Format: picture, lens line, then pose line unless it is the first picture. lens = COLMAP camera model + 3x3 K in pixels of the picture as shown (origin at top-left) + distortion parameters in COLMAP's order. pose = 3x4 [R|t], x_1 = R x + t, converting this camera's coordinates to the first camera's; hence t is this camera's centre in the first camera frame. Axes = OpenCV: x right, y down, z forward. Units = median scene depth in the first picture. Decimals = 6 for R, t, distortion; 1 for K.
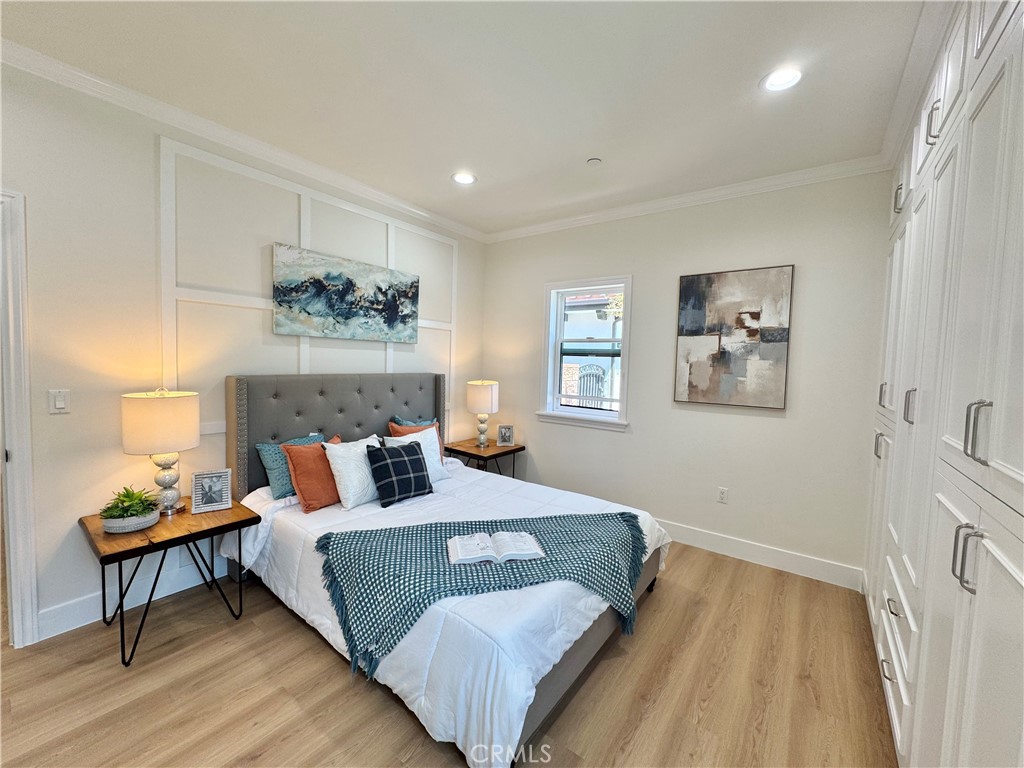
lens RADIAL K [[409.4, 0, 509.7], [0, 409.4, 385.0], [0, 0, 1]] dist [-0.001134, 0.000258]
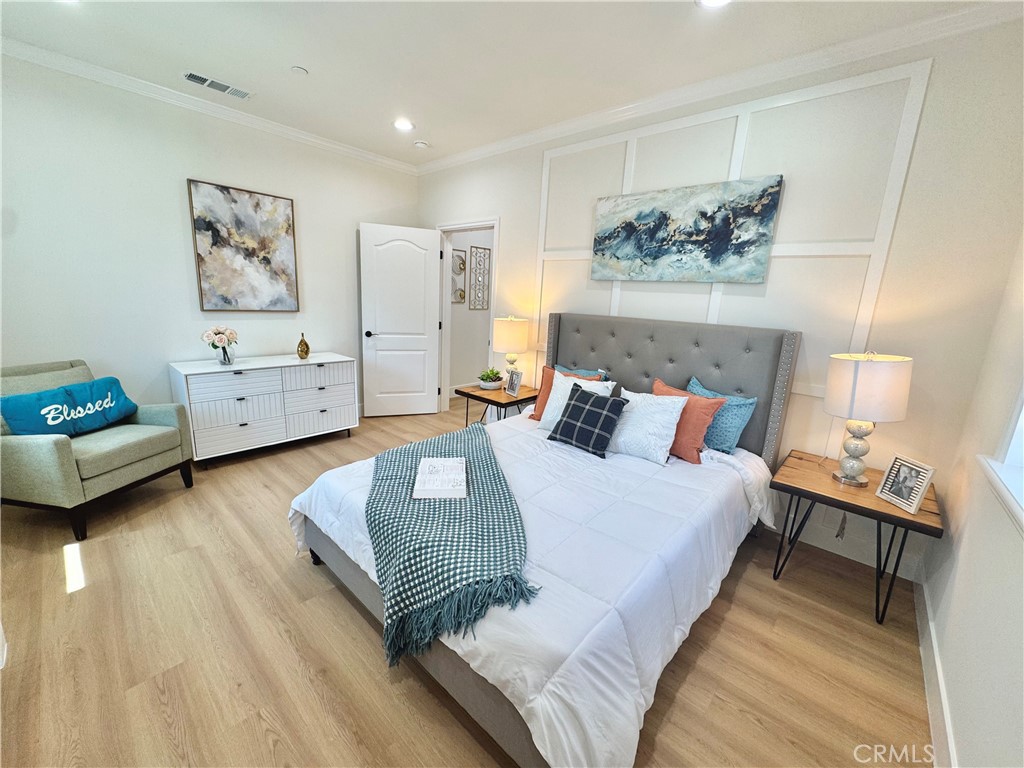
lens RADIAL K [[409.4, 0, 509.7], [0, 409.4, 385.0], [0, 0, 1]] dist [-0.001134, 0.000258]
pose [[-0.090936, 0.178758, -0.979682, 0.572972], [-0.114709, 0.975329, 0.188612, -0.020385], [0.989228, 0.129530, -0.068188, 0.762595]]
